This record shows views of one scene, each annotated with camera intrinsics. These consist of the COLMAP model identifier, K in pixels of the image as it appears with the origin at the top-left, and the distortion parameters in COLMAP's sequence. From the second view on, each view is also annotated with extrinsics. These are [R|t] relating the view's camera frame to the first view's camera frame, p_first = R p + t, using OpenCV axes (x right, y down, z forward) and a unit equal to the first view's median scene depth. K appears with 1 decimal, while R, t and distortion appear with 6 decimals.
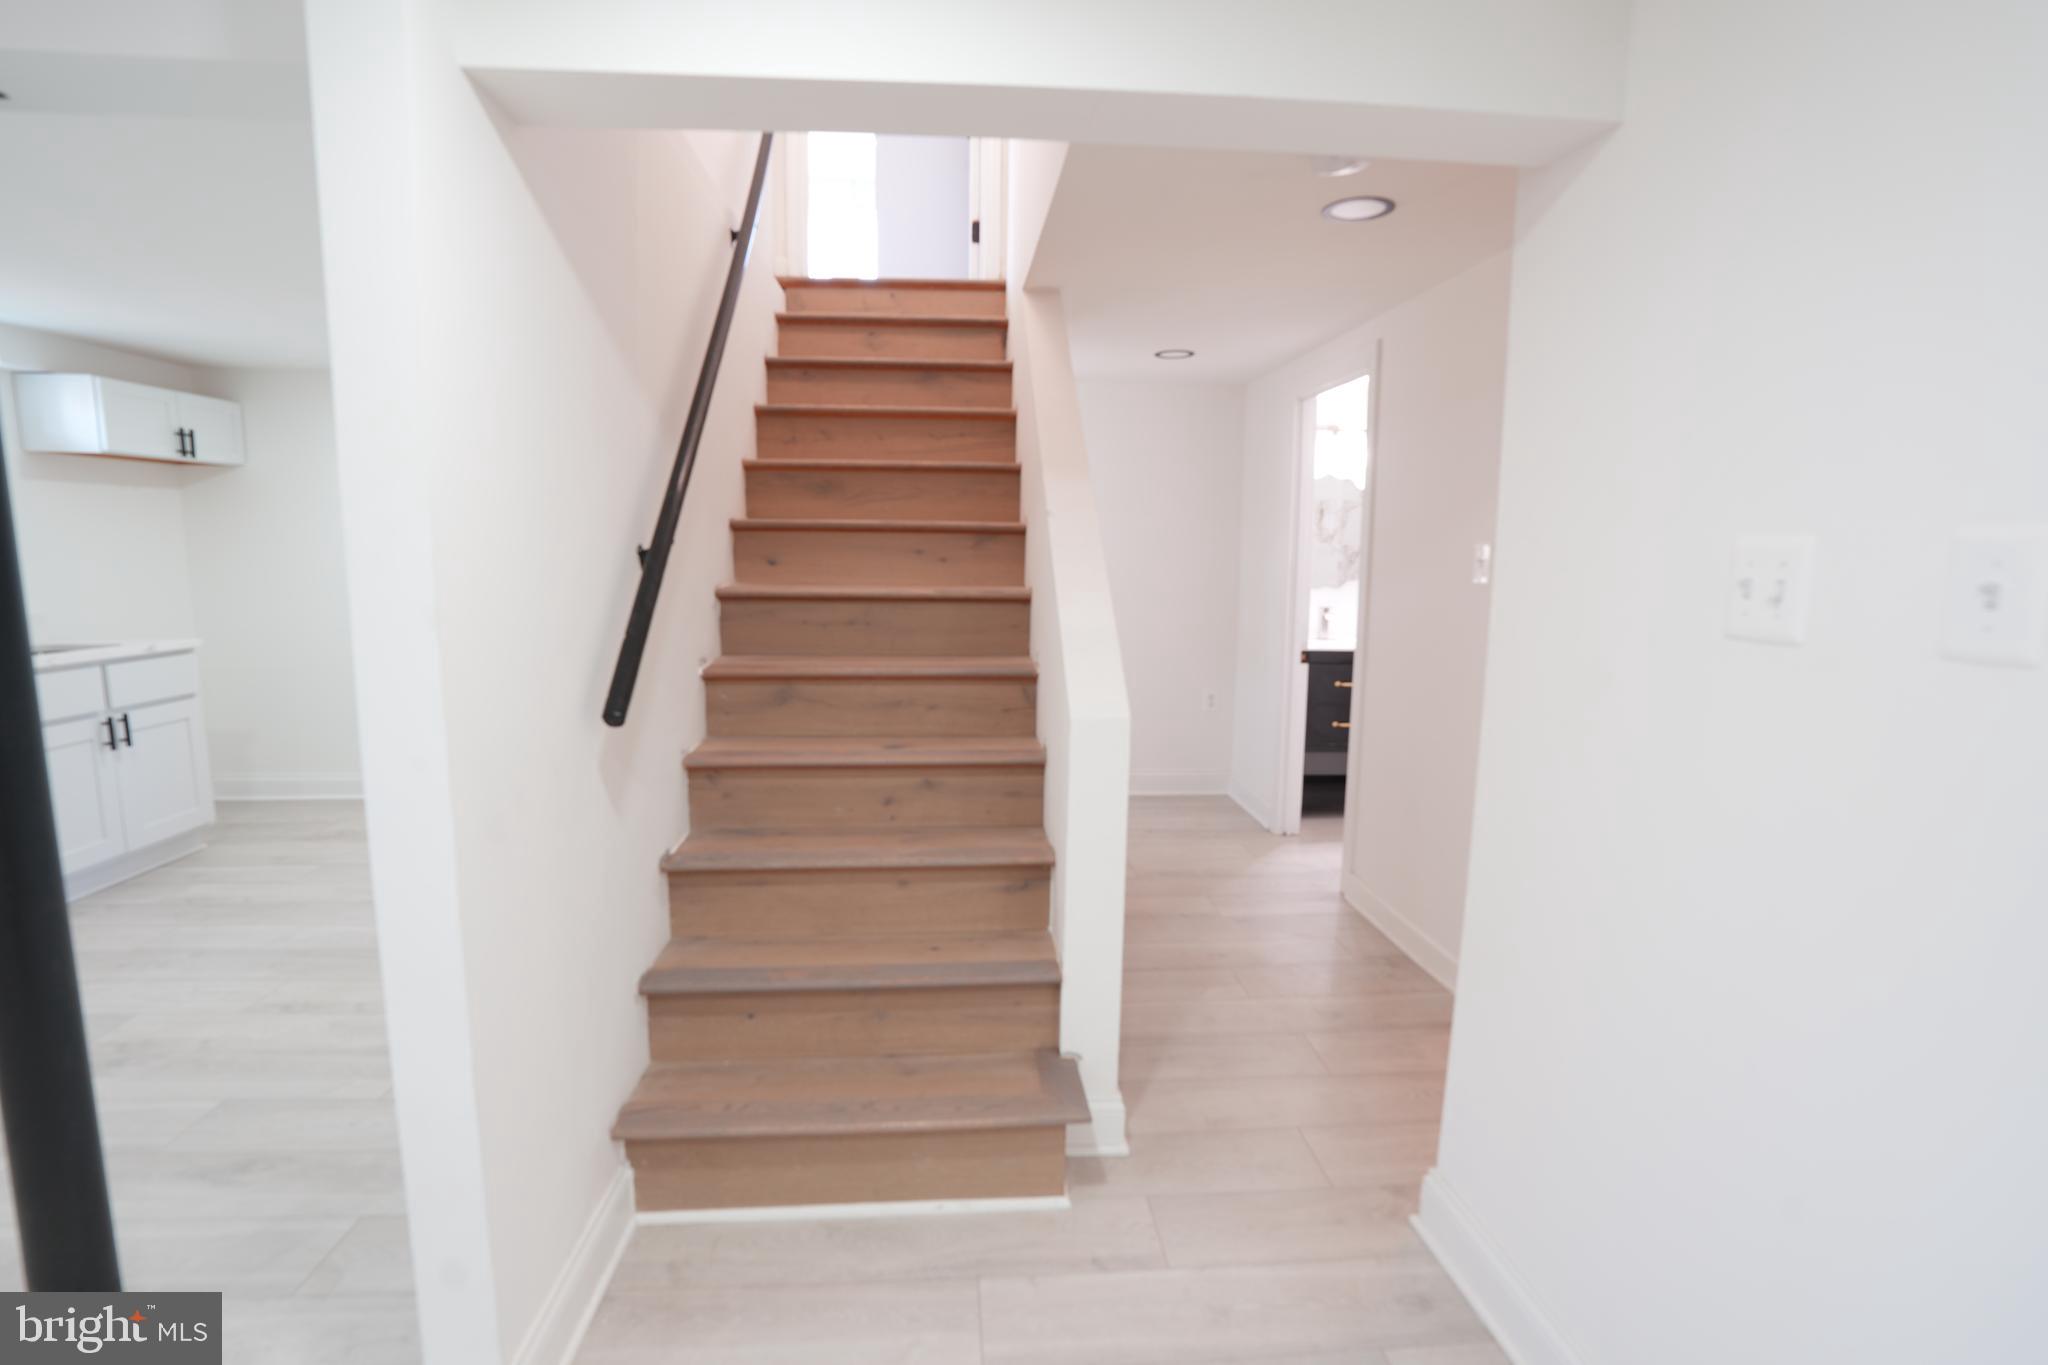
lens RADIAL K [[949.9, 0, 1020.6], [0, 949.9, 676.3], [0, 0, 1]] dist [-0.071071, 0.026939]
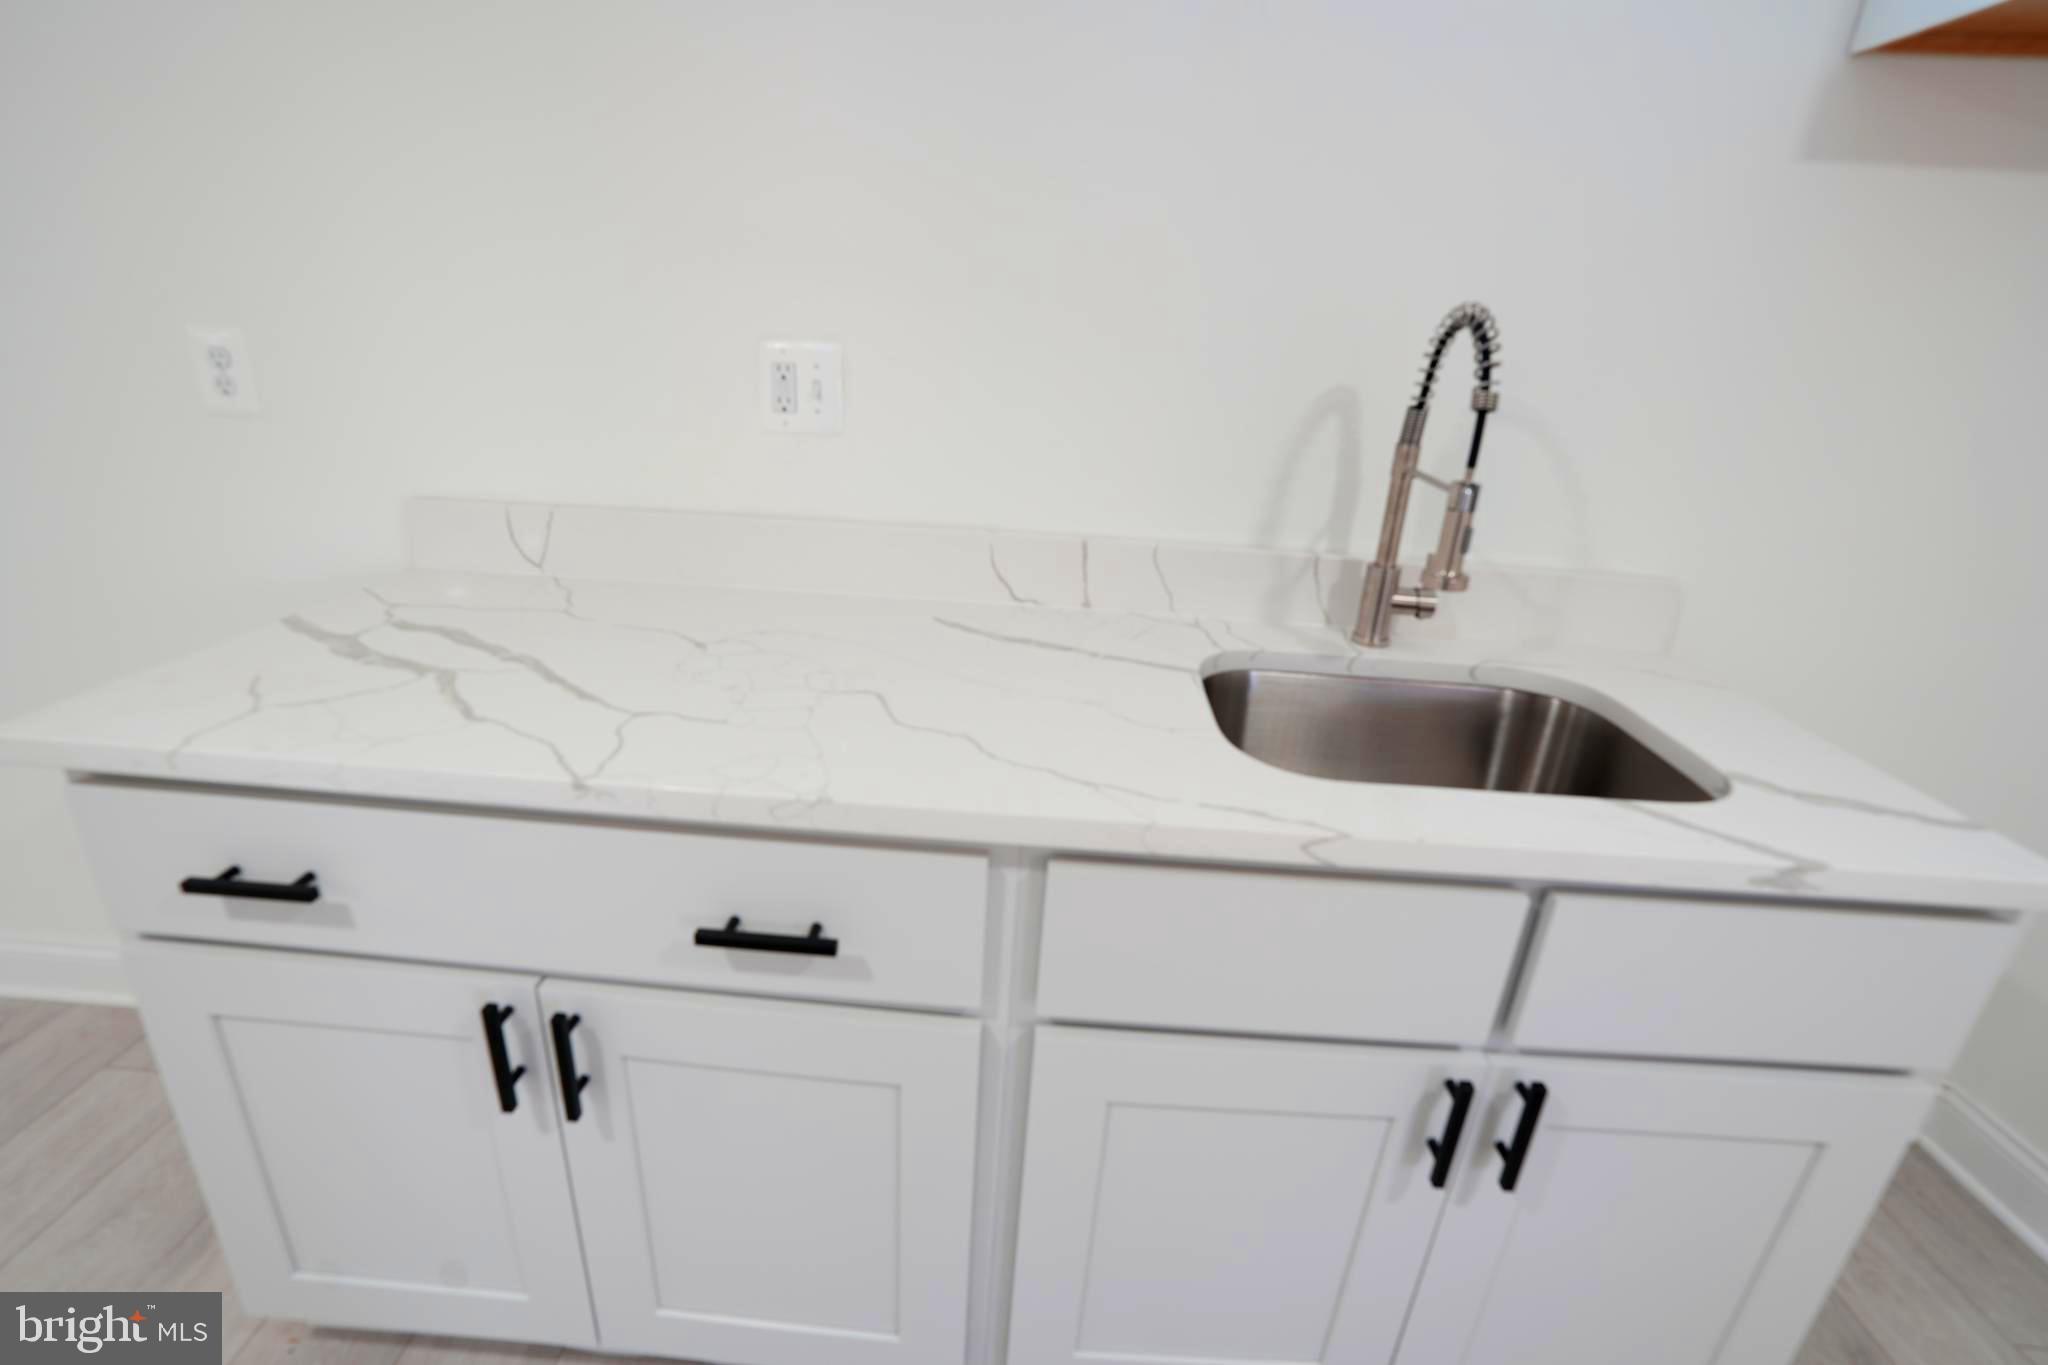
lens RADIAL K [[949.9, 0, 1020.6], [0, 949.9, 676.3], [0, 0, 1]] dist [-0.071071, 0.026939]
pose [[-0.117628, 0.333271, -0.935464, -0.690528], [-0.191966, 0.916605, 0.350691, -0.108161], [0.974327, 0.220828, -0.043842, 0.760422]]
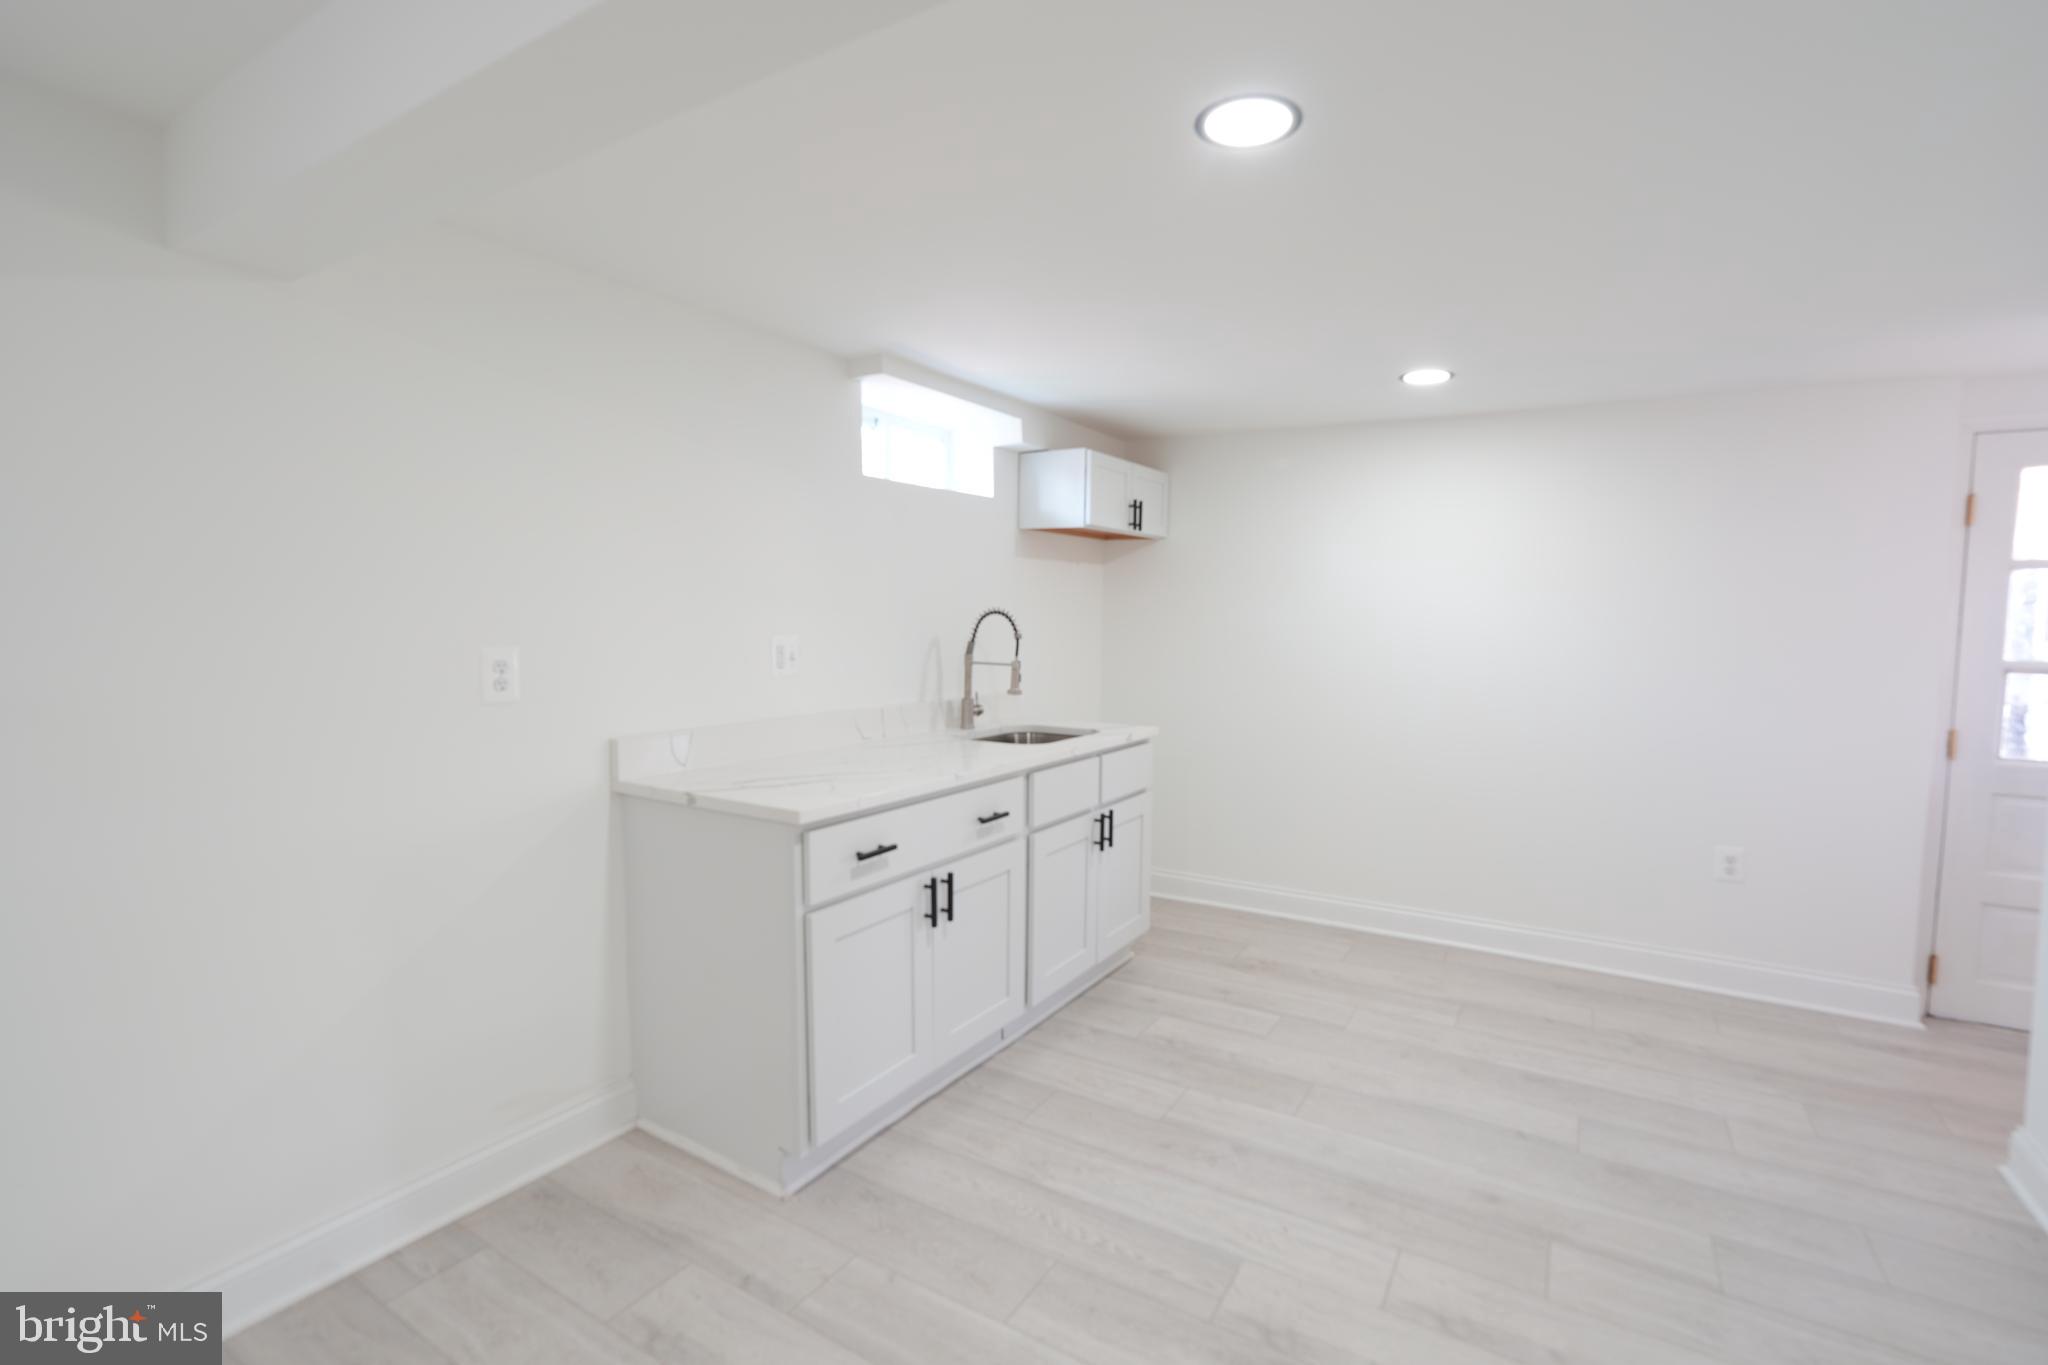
lens RADIAL K [[949.9, 0, 1020.6], [0, 949.9, 676.3], [0, 0, 1]] dist [-0.071071, 0.026939]
pose [[0.809906, 0.038544, -0.585292, -0.460189], [-0.084798, 0.995050, -0.051812, -0.031107], [0.580398, 0.091595, 0.809166, 0.158524]]
